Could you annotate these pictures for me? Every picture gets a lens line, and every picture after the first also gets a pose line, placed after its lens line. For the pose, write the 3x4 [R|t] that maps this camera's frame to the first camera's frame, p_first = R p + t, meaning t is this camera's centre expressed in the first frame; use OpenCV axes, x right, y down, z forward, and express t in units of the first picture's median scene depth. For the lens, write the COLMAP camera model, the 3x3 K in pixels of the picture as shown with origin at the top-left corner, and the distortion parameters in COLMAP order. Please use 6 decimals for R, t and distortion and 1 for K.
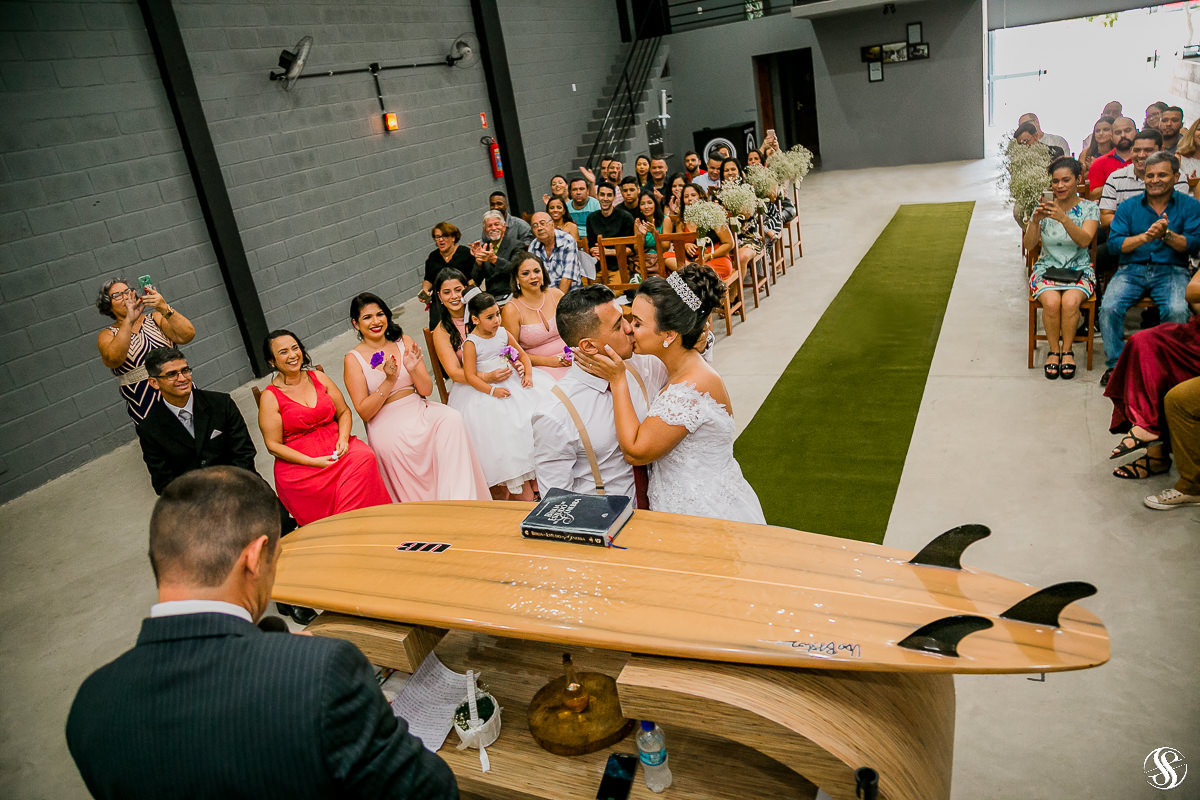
lens RADIAL K [[811.7, 0, 607.2], [0, 811.7, 400.6], [0, 0, 1]] dist [-0.121611, 0.066326]
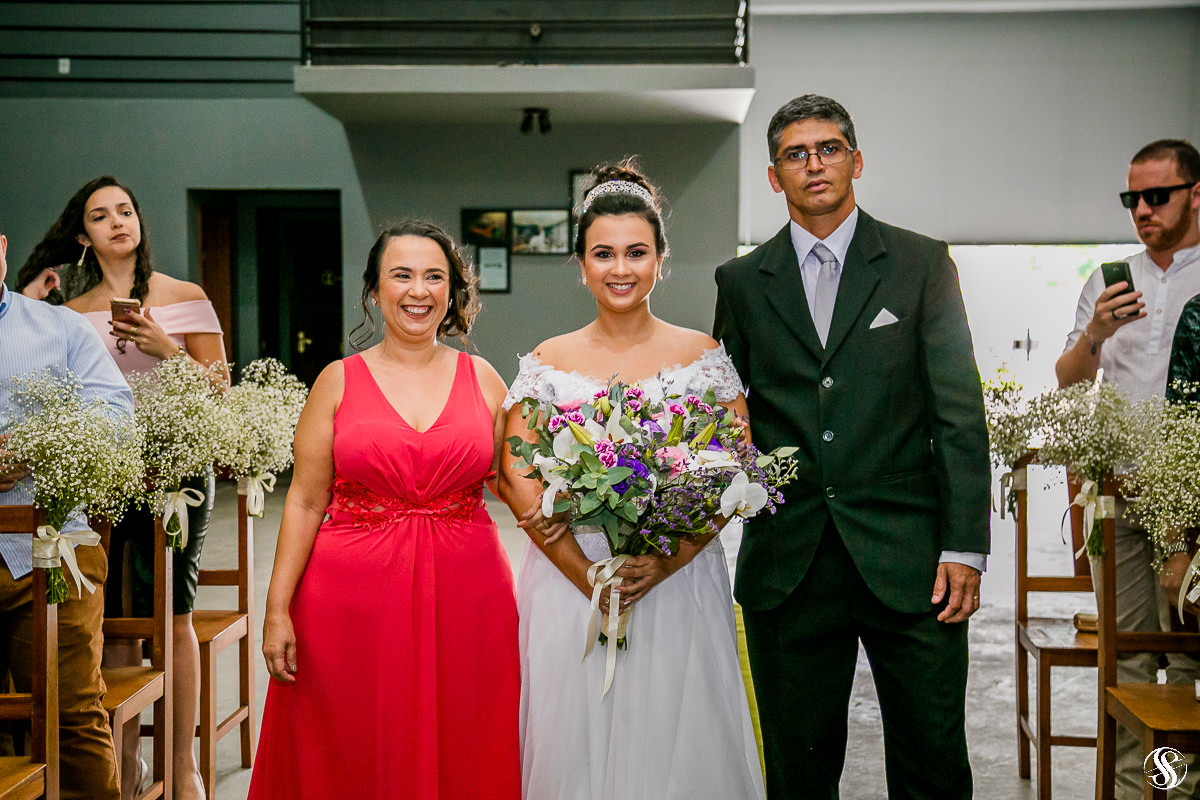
lens RADIAL K [[1563.1, 0, 600.0], [0, 1563.1, 400.0], [0, 0, 1]] dist [0.165145, -0.012911]
pose [[0.909787, 0.140093, 0.390719, 0.084191], [0.002660, 0.939334, -0.342993, -0.075437], [-0.415067, 0.313090, 0.854222, 0.307823]]
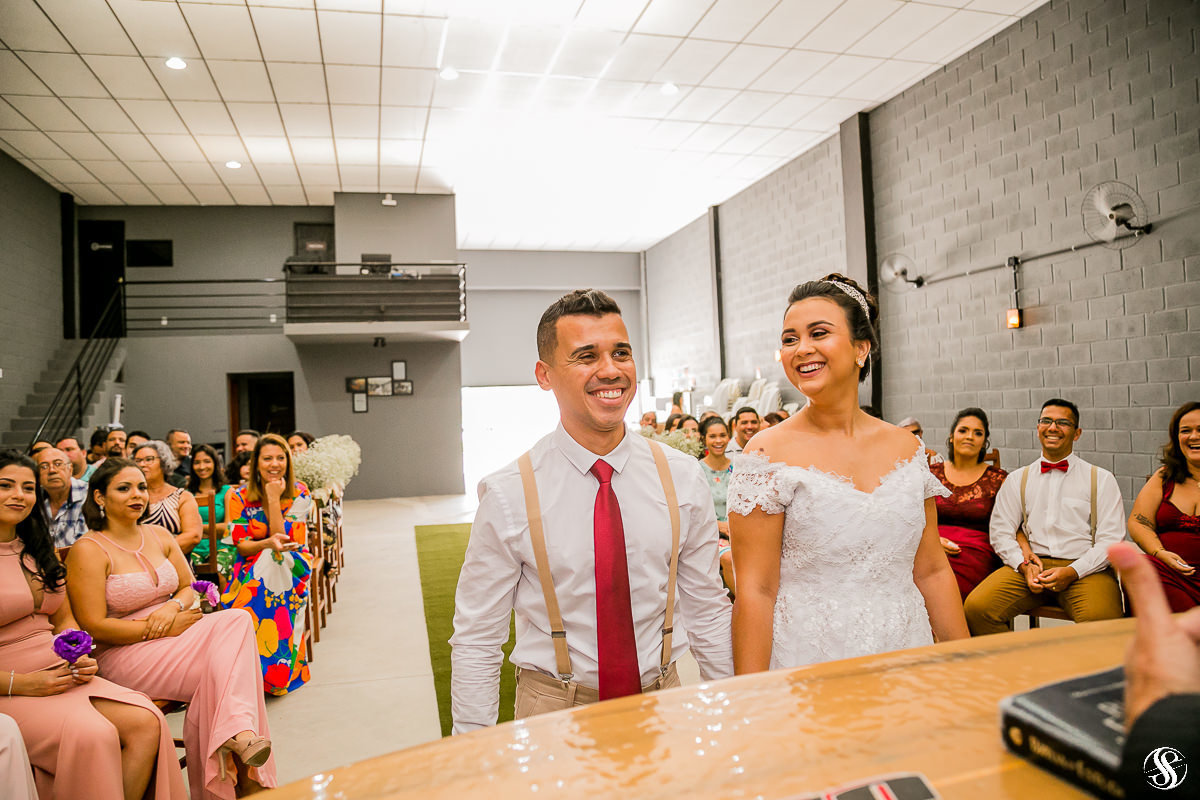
lens RADIAL K [[827.2, 0, 600.0], [0, 827.2, 400.0], [0, 0, 1]] dist [-0.135031, 0.068554]
pose [[0.768783, 0.141356, 0.623692, -0.065747], [0.150359, 0.907973, -0.391123, 0.021701], [-0.621583, 0.394466, 0.676780, 0.128673]]
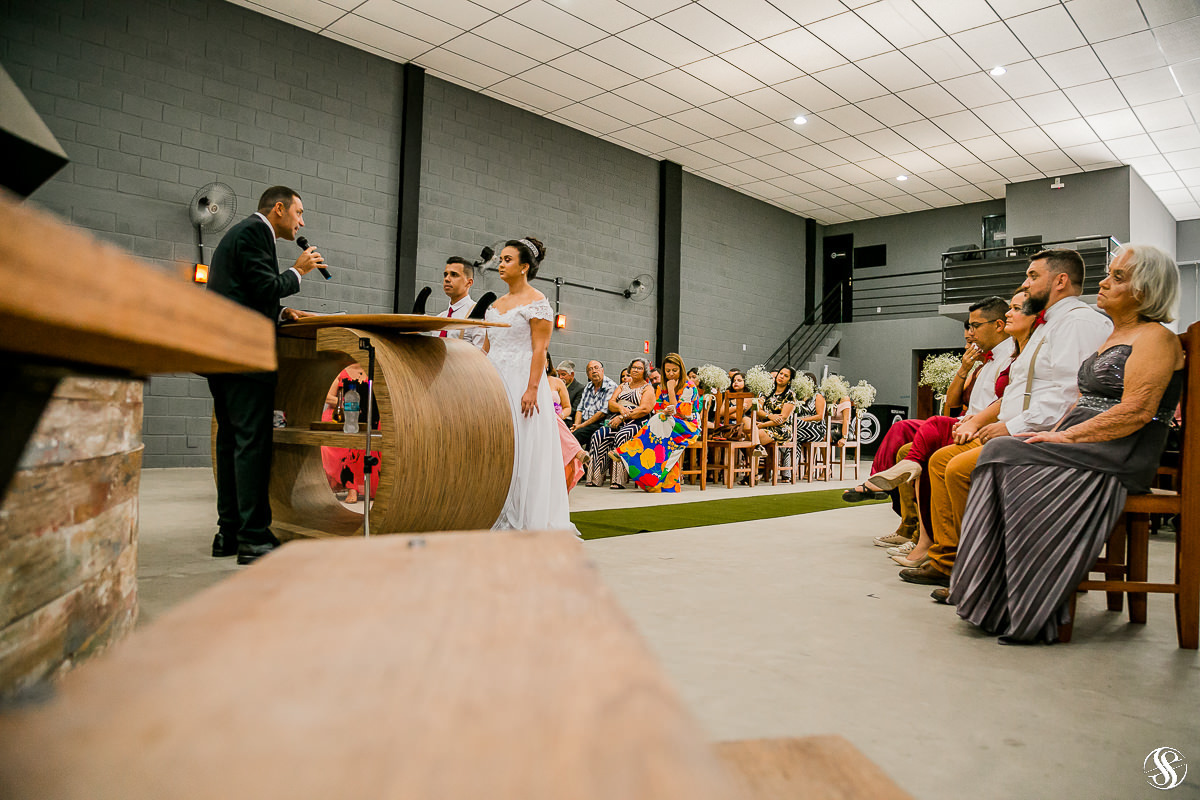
lens RADIAL K [[798.7, 0, 596.4], [0, 798.7, 400.8], [0, 0, 1]] dist [-0.120301, 0.059766]
pose [[0.925036, 0.179118, -0.335000, 0.168542], [-0.287792, 0.906053, -0.310231, 0.106603], [0.247960, 0.383385, 0.889681, -0.062127]]
